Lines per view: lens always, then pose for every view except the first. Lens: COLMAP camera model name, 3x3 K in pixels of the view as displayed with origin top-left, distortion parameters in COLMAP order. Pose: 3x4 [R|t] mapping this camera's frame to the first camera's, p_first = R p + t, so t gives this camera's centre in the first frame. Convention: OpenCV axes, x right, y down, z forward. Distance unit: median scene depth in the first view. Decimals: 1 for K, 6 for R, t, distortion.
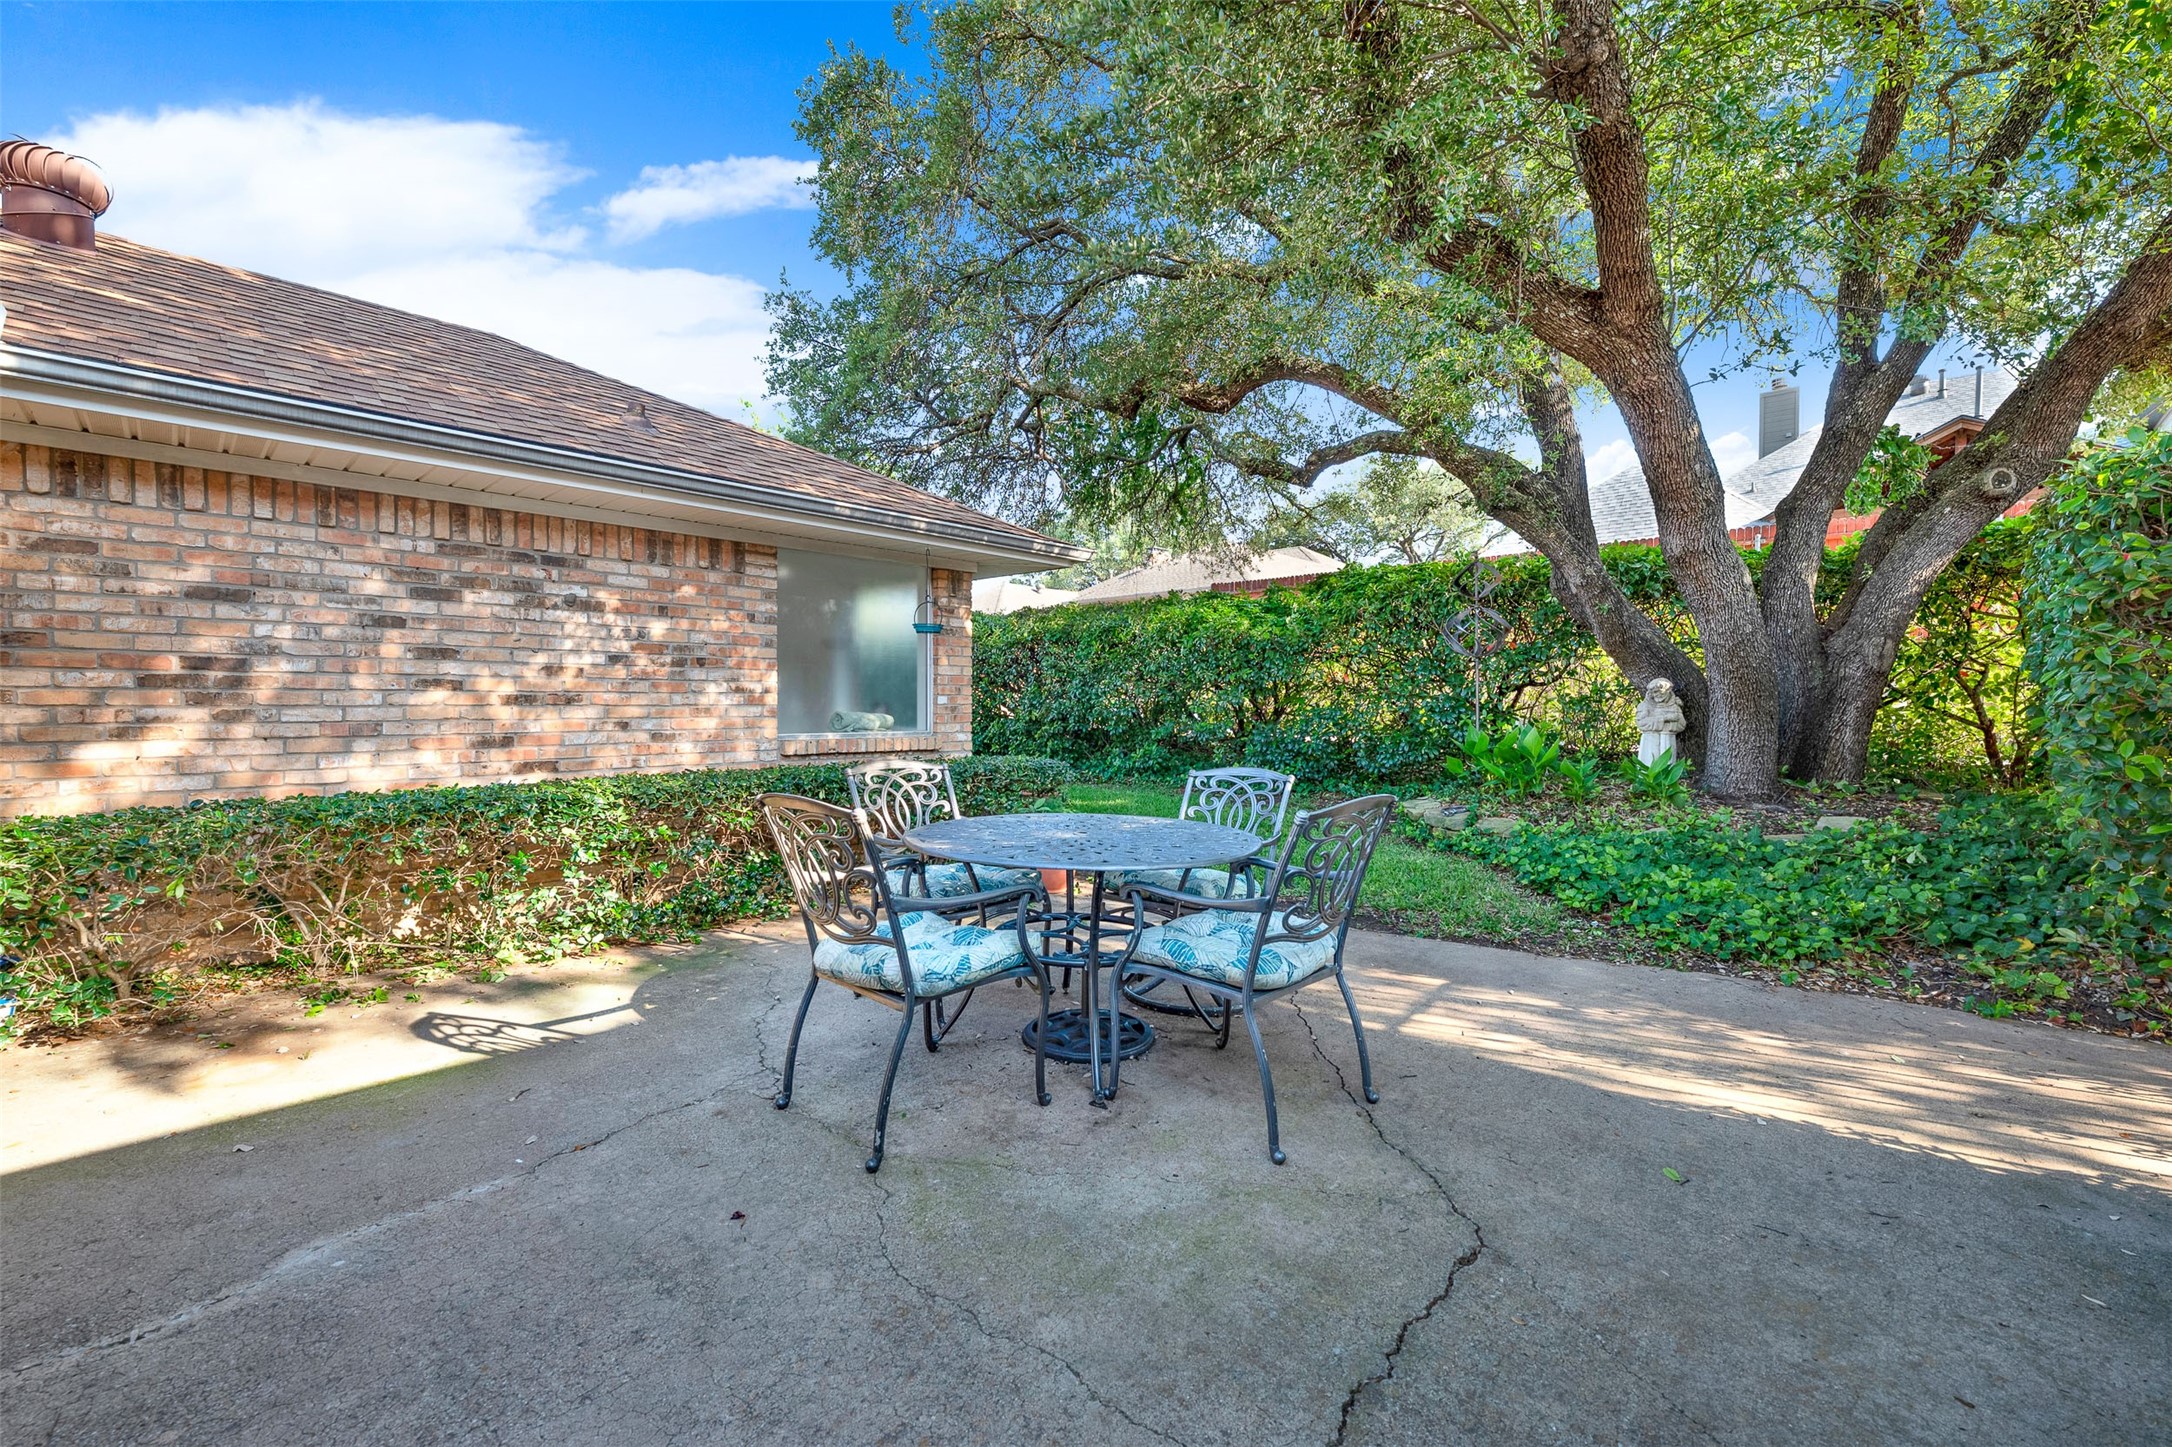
lens RADIAL K [[901.0, 0, 1090.8], [0, 901.0, 694.8], [0, 0, 1]] dist [0.002583, 0.000249]
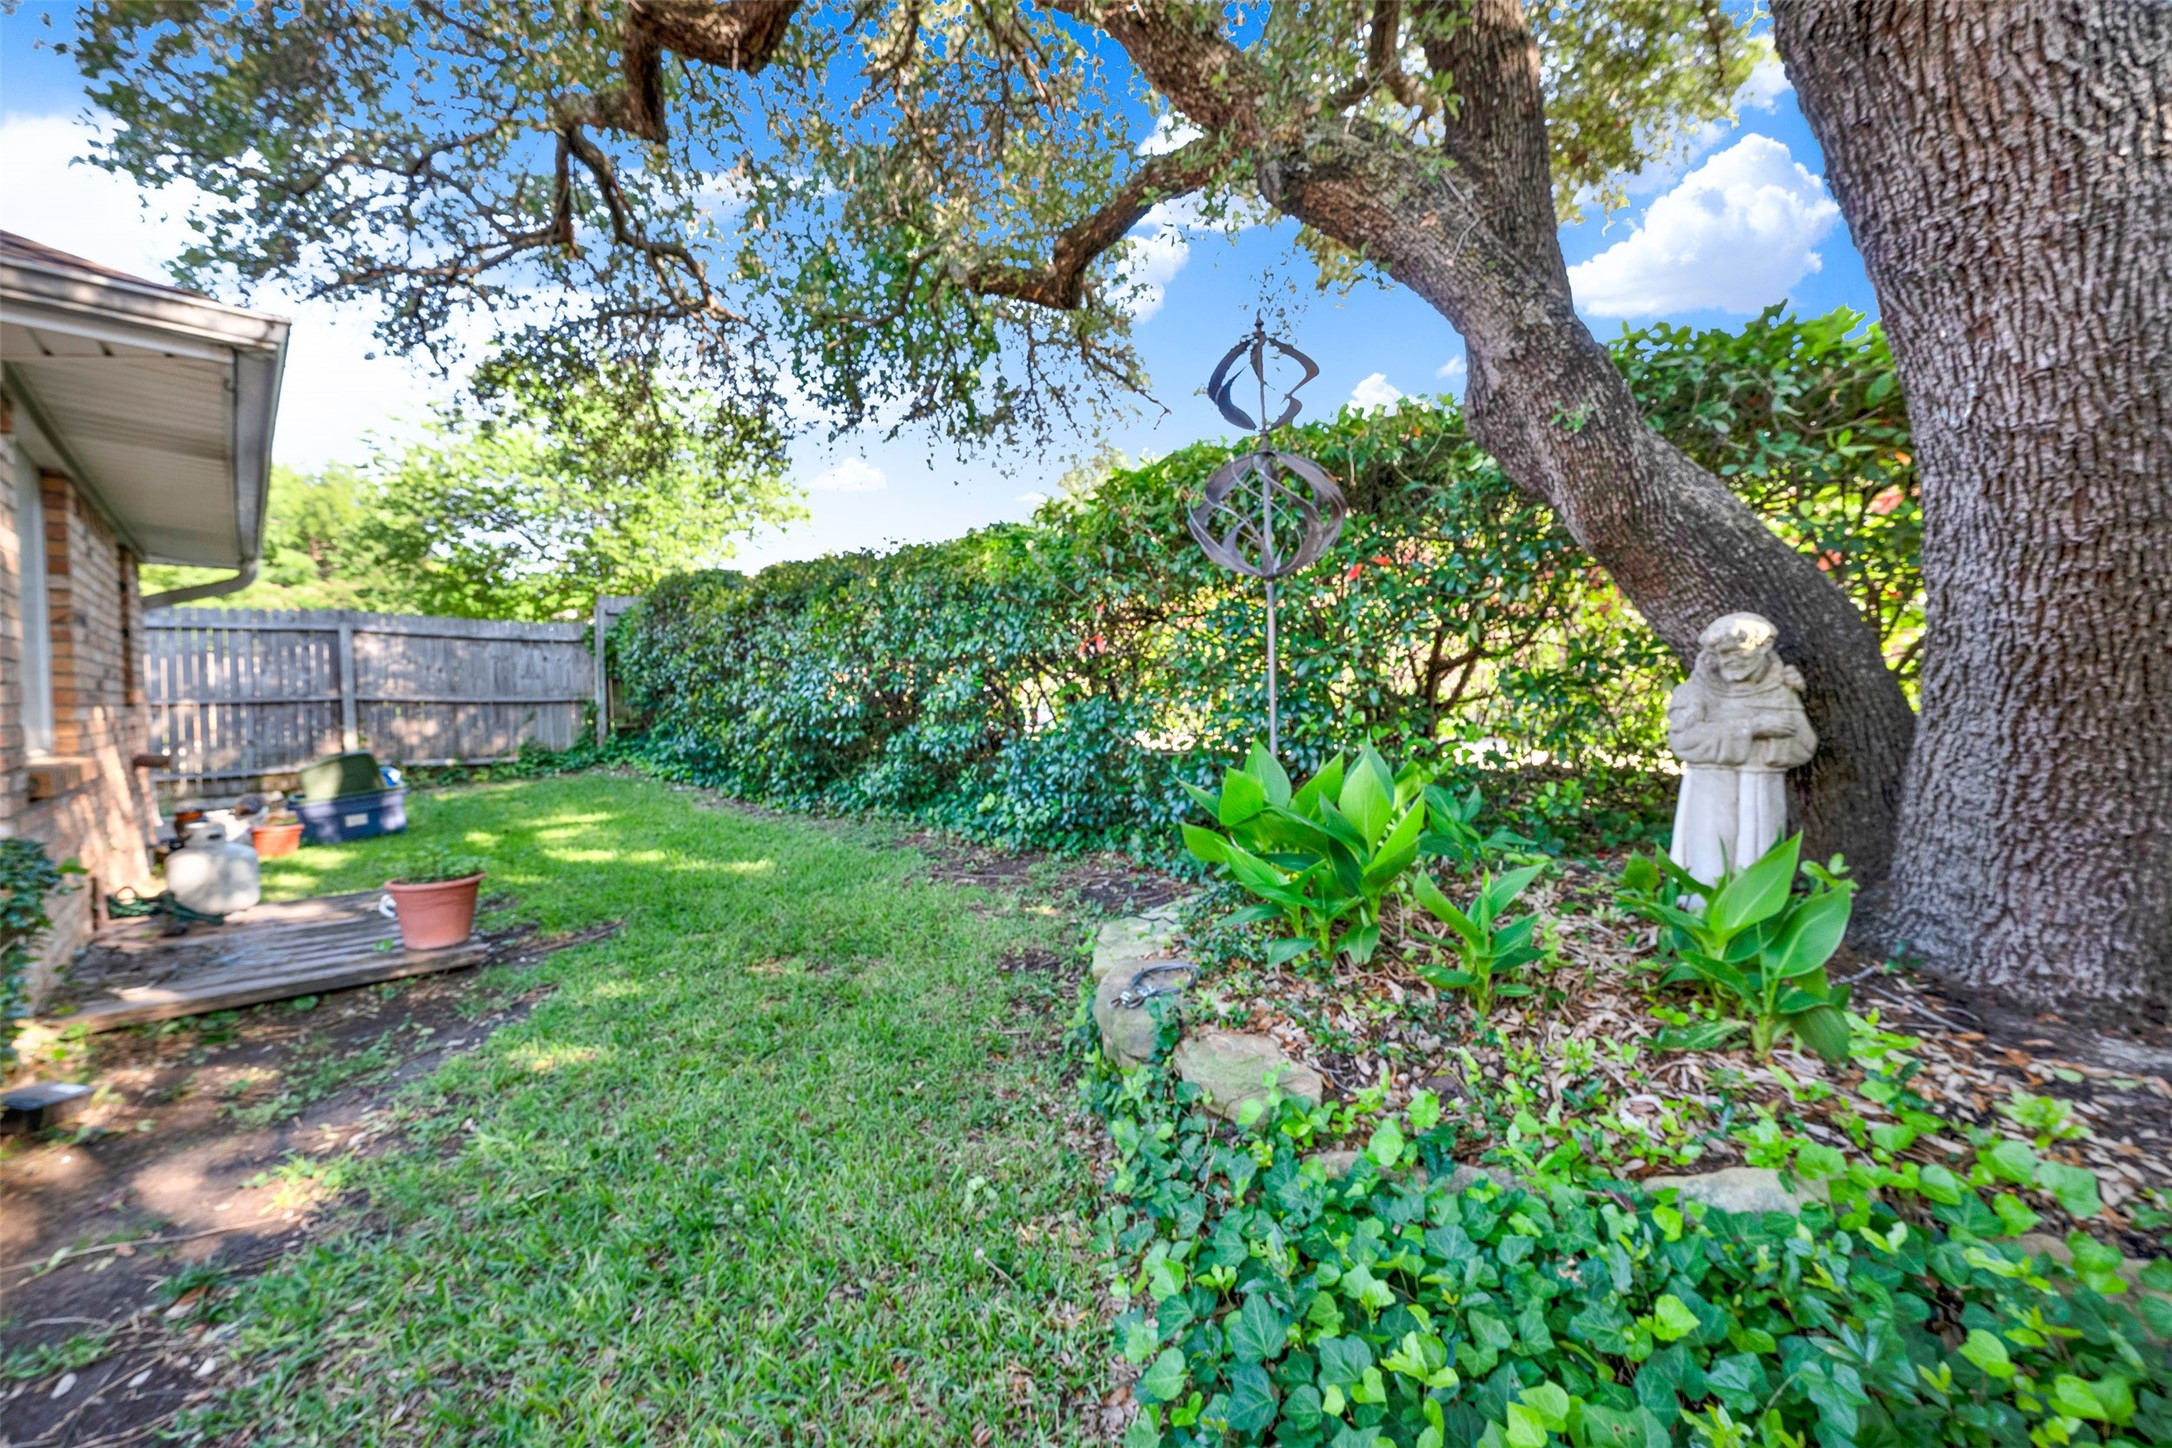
lens RADIAL K [[868.7, 0, 1083.7], [0, 868.7, 711.8], [0, 0, 1]] dist [0.000495, 0.000184]
pose [[0.998673, -0.016367, -0.048827, 0.393468], [0.018055, 0.999248, 0.034320, 0.003840], [0.048229, -0.035156, 0.998217, 0.650870]]
